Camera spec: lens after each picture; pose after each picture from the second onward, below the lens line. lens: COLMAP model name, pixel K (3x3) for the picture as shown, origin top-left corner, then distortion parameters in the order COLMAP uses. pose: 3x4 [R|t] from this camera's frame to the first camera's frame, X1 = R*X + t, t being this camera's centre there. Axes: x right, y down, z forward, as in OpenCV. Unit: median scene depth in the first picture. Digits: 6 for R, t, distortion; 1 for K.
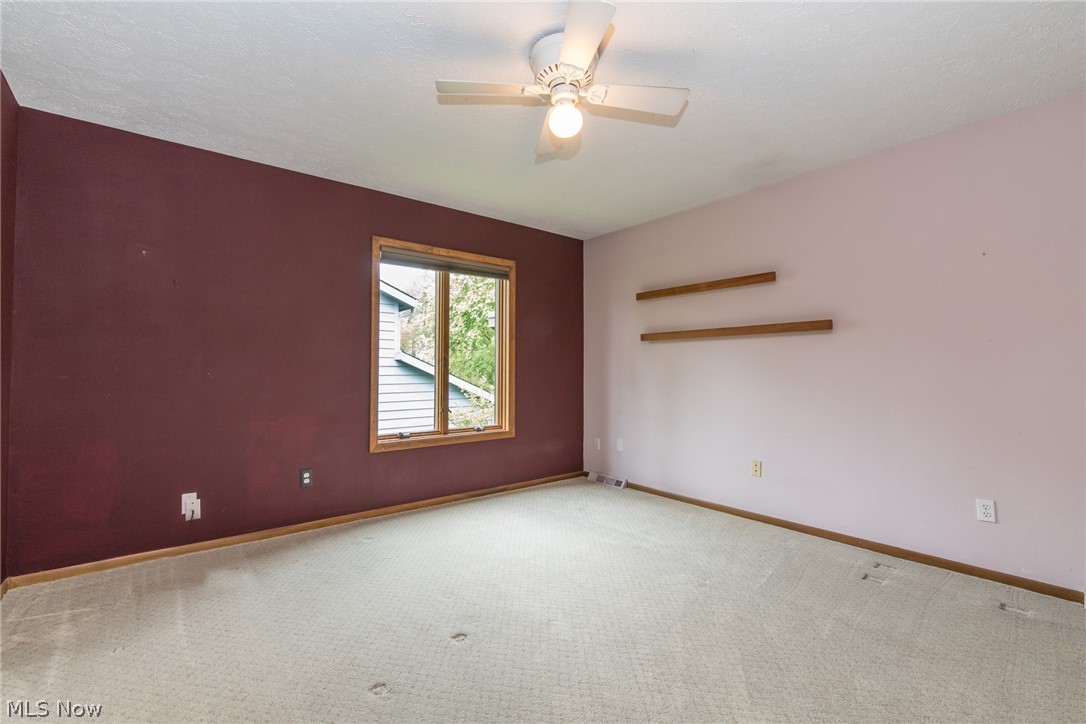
lens RADIAL K [[475.2, 0, 542.1], [0, 475.2, 363.6], [0, 0, 1]] dist [0.000430, 0.000275]
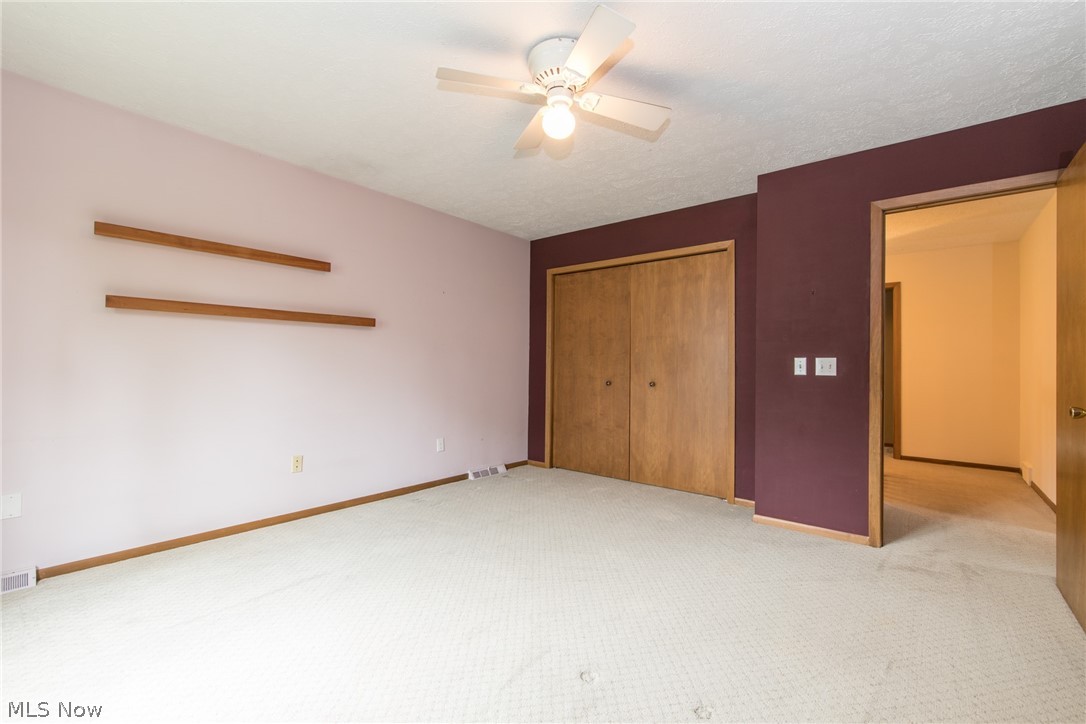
lens RADIAL K [[475.2, 0, 542.0], [0, 475.2, 363.2], [0, 0, 1]] dist [0.000430, 0.000275]
pose [[-0.201717, -0.001114, 0.979443, -0.567869], [-0.024516, 0.999692, -0.003912, 0.013055], [-0.979137, -0.024801, -0.201682, 0.721942]]
